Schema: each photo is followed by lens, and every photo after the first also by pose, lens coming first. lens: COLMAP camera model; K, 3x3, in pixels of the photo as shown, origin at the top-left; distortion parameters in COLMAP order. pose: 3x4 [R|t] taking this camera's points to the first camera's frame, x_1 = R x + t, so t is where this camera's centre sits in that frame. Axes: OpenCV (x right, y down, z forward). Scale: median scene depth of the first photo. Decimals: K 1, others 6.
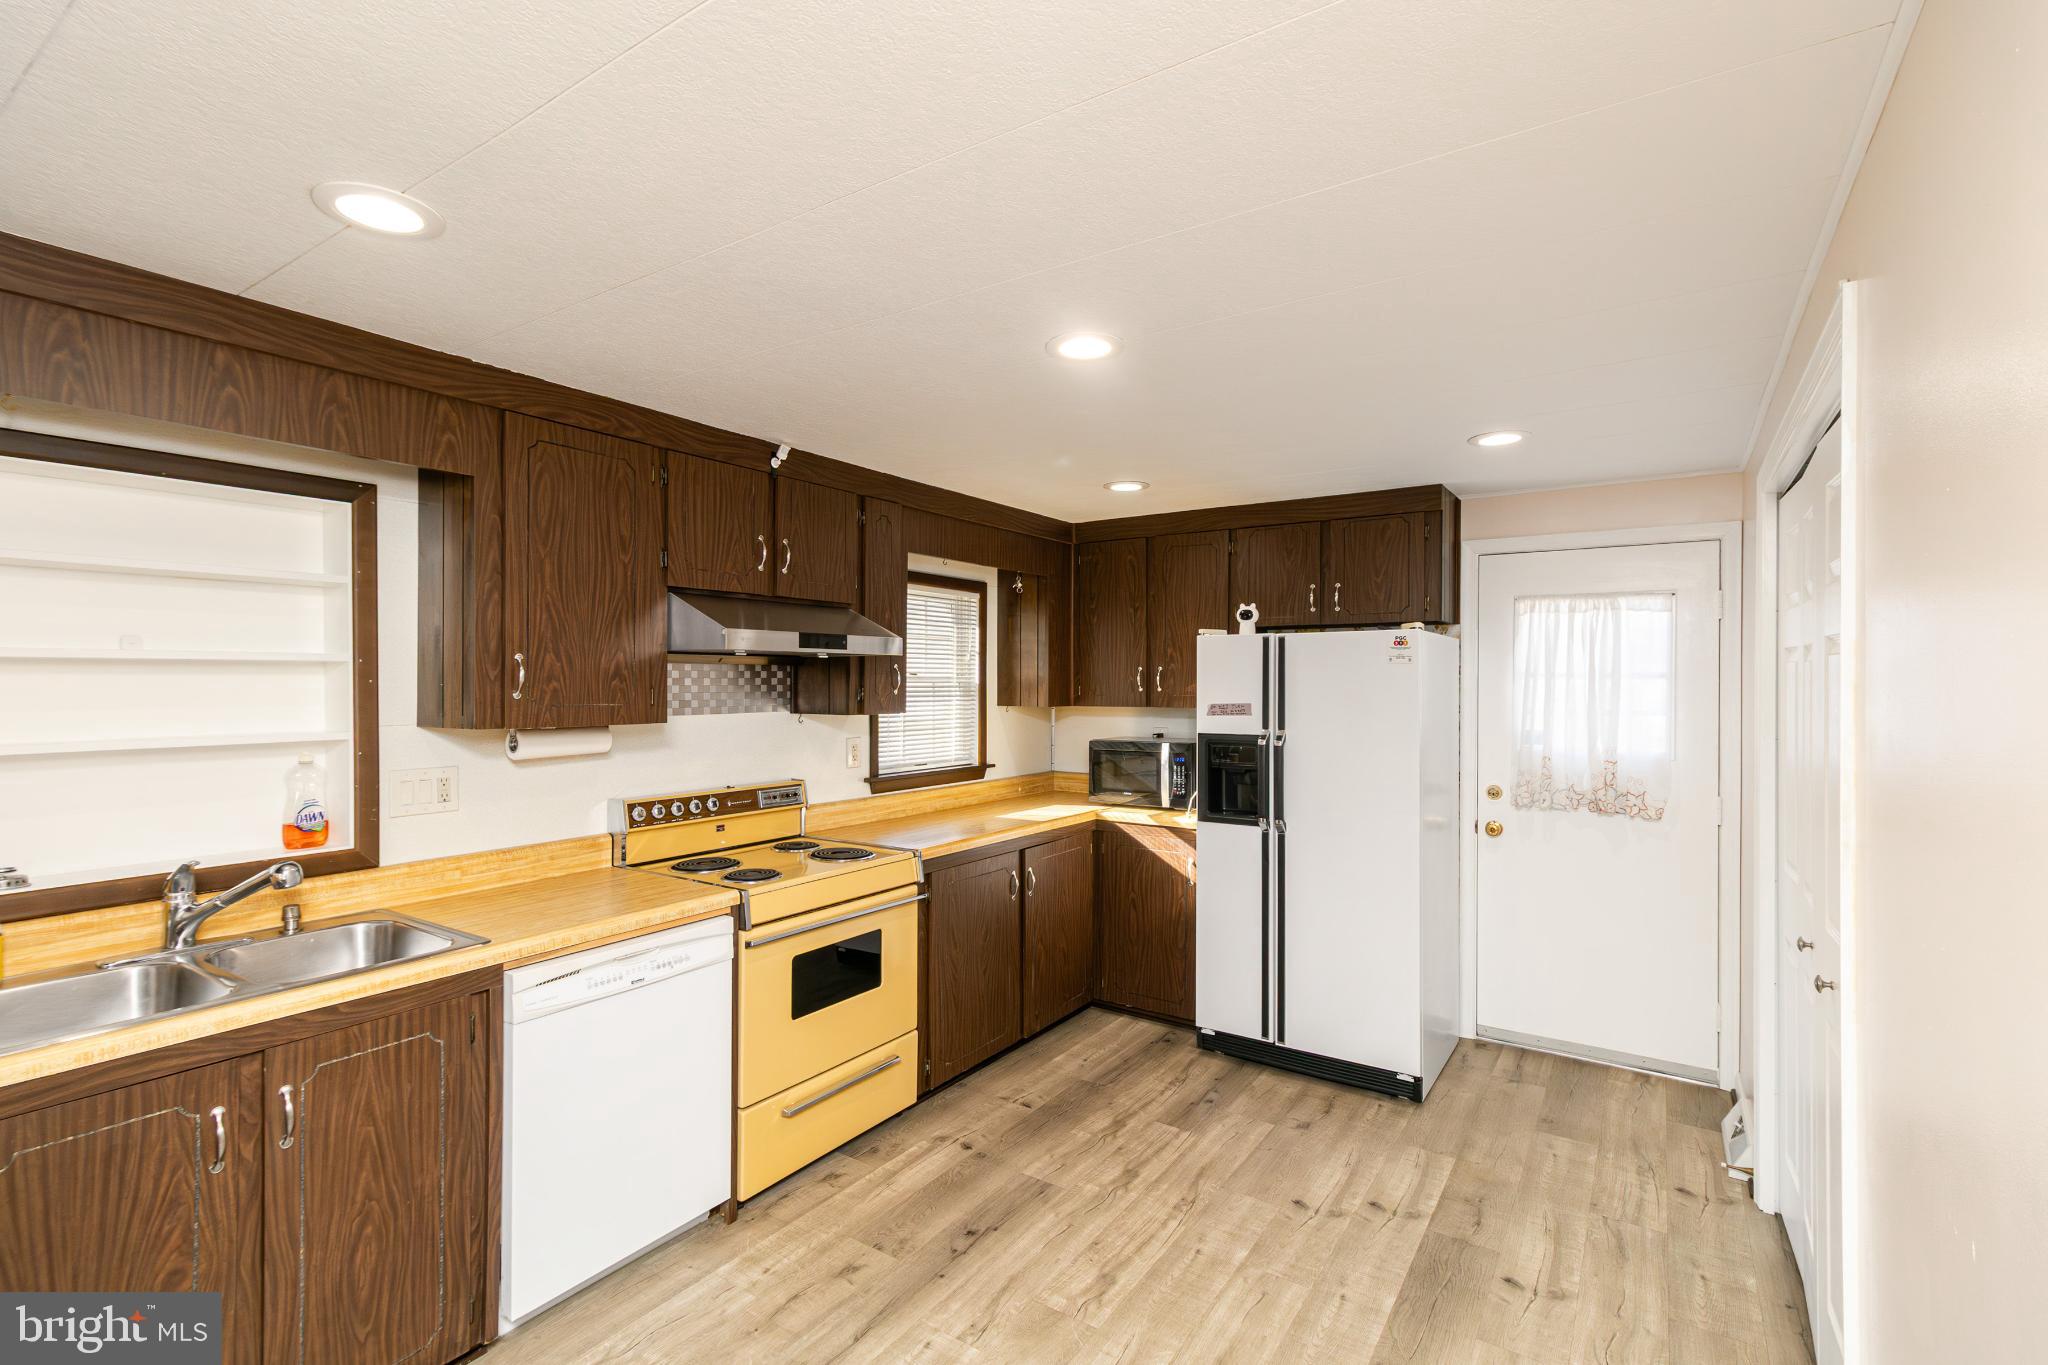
lens RADIAL K [[976.0, 0, 1032.1], [0, 976.0, 683.7], [0, 0, 1]] dist [0.015645, -0.001766]
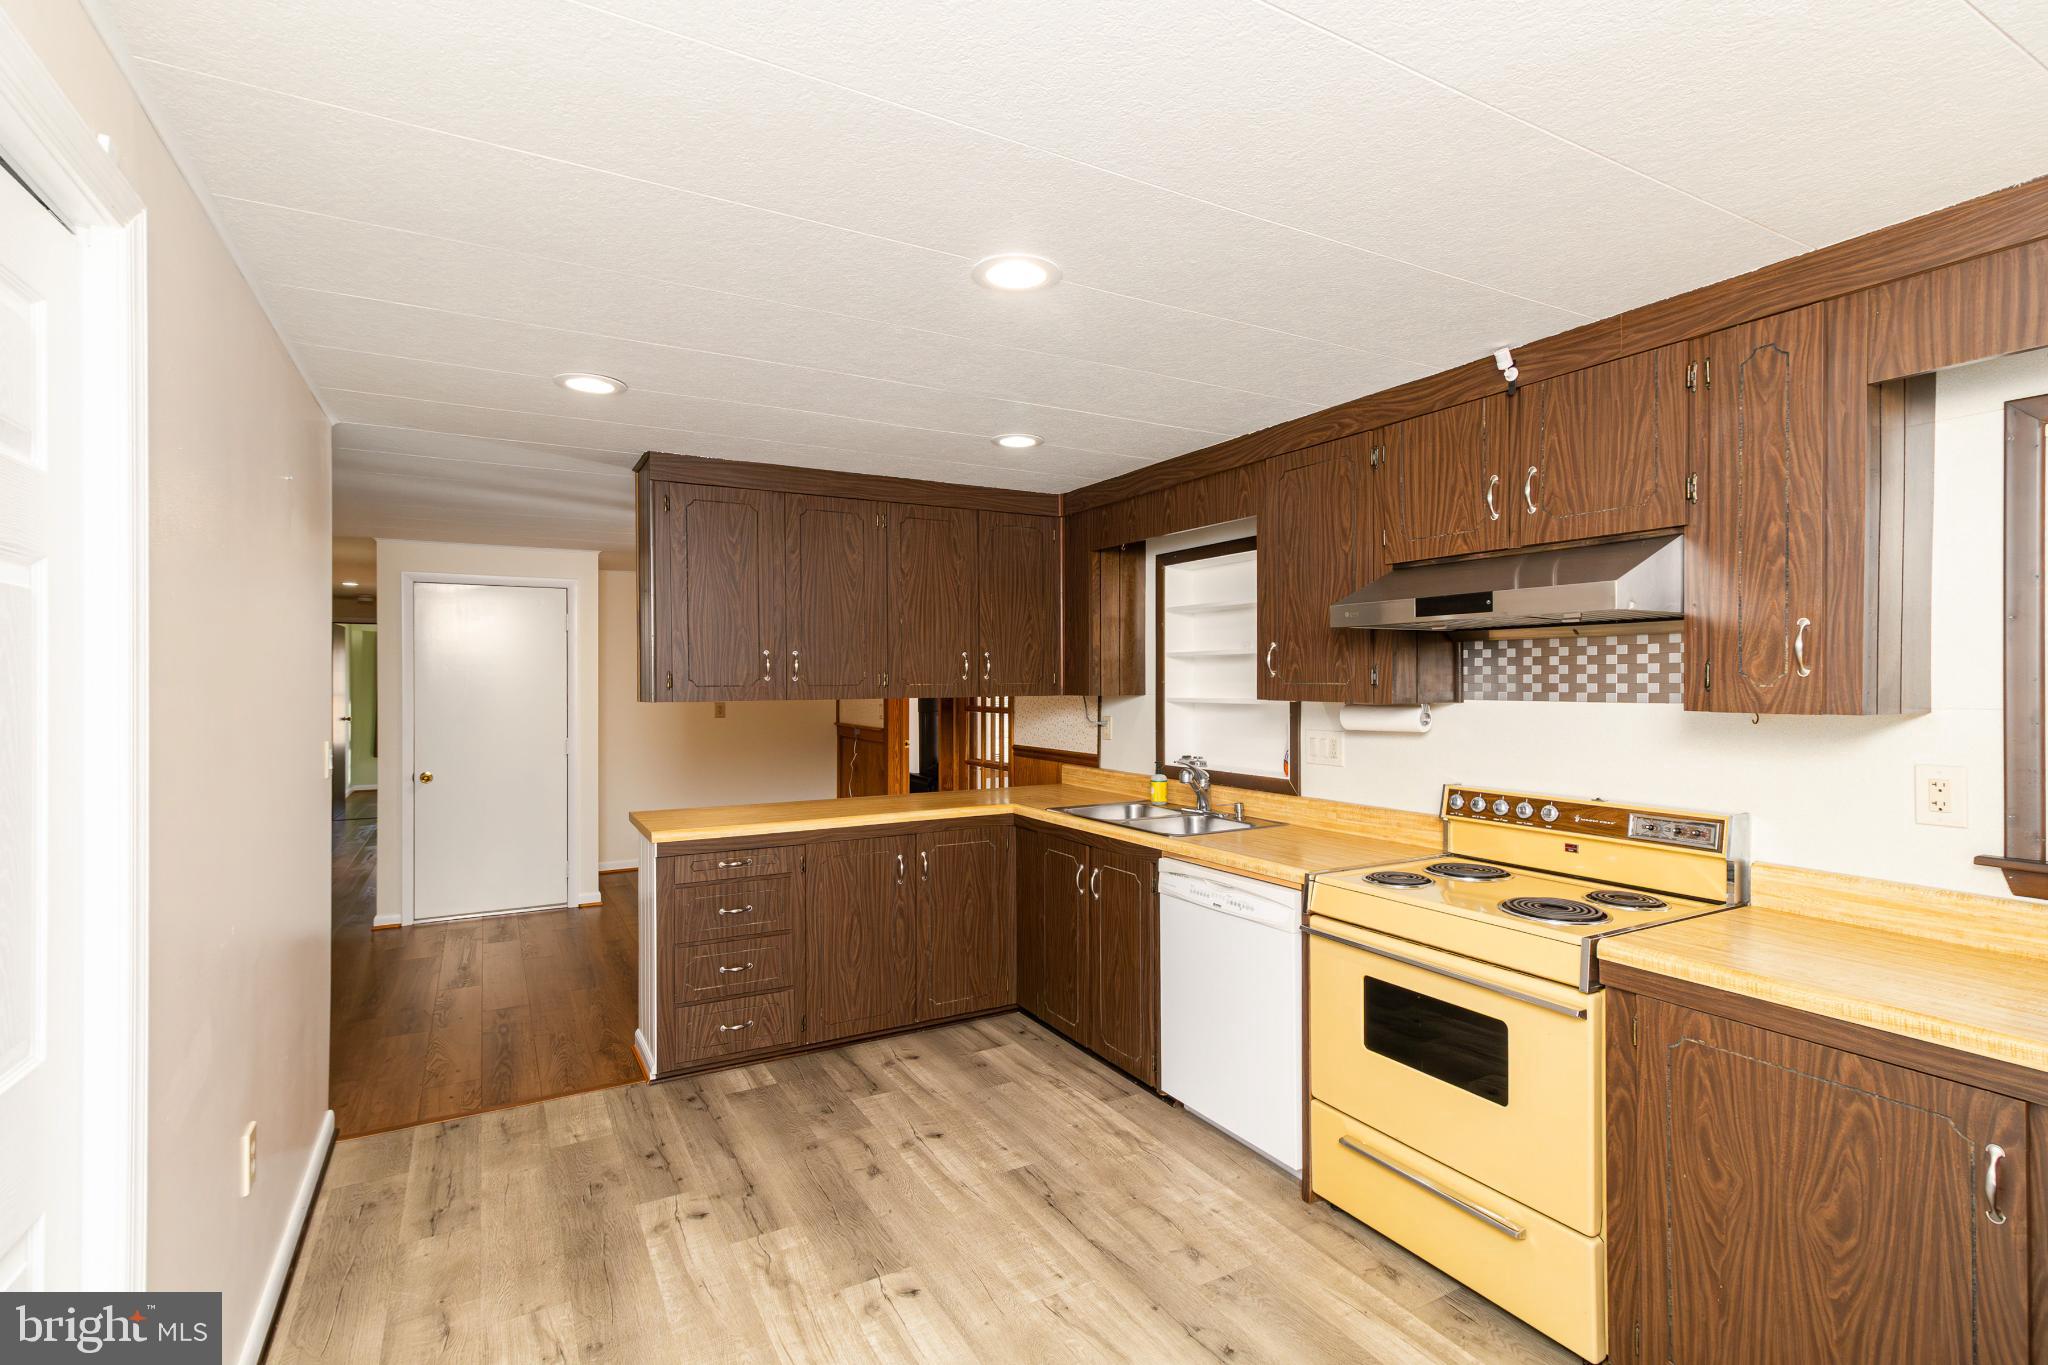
lens RADIAL K [[976.0, 0, 1033.9], [0, 976.0, 682.5], [0, 0, 1]] dist [0.015645, -0.001766]
pose [[-0.466461, 0.002824, -0.884538, 0.633528], [-0.000782, 0.999993, 0.003604, 0.014764], [0.884542, 0.002373, -0.466455, 1.094066]]
